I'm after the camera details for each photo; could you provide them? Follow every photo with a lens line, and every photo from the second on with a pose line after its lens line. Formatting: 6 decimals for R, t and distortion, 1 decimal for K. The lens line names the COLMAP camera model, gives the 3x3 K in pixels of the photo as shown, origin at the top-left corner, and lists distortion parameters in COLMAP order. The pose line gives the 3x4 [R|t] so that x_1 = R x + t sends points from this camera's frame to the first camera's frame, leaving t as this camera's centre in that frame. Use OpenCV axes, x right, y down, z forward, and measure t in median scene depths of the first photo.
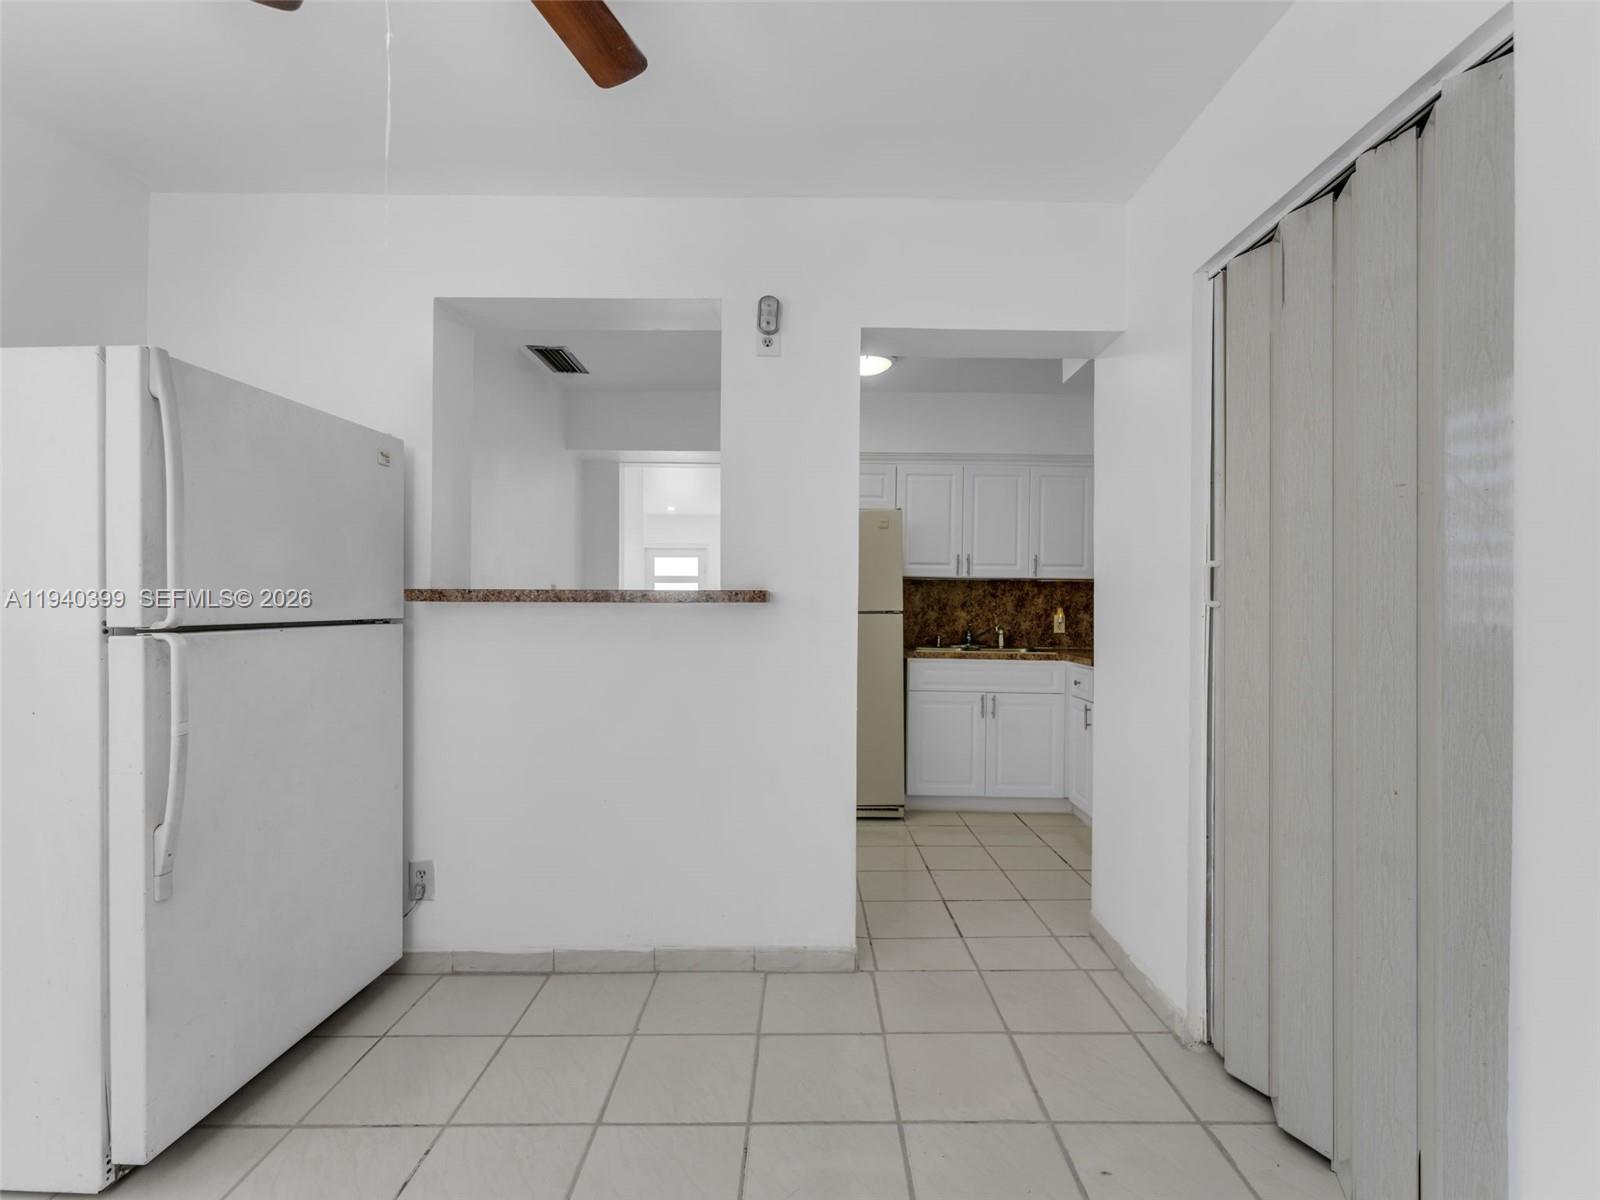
lens RADIAL K [[779.2, 0, 801.3], [0, 779.2, 601.6], [0, 0, 1]] dist [-0.003334, -0.000679]
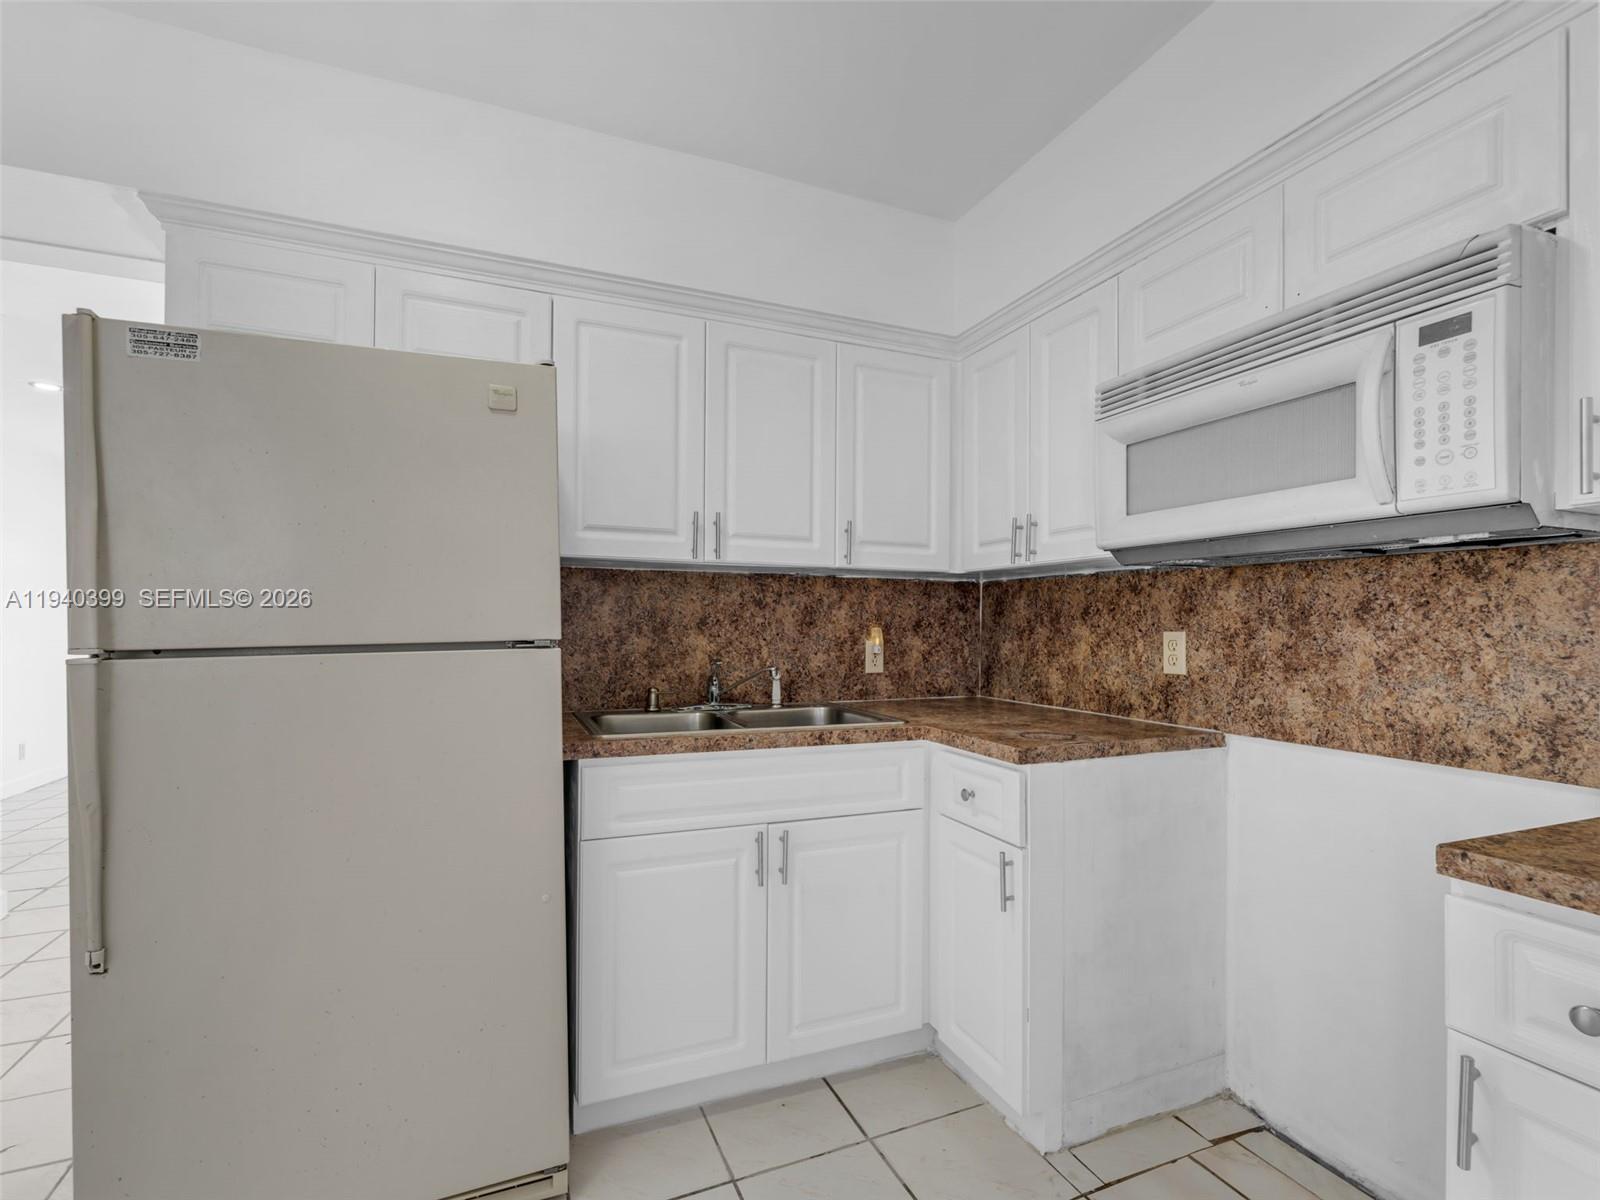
lens RADIAL K [[779.2, 0, 813.0], [0, 779.2, 623.4], [0, 0, 1]] dist [-0.003334, -0.000679]
pose [[0.924403, -0.007142, 0.381349, 0.085297], [0.005820, 0.999972, 0.004619, 0.002937], [-0.381372, -0.002050, 0.924419, 0.520331]]
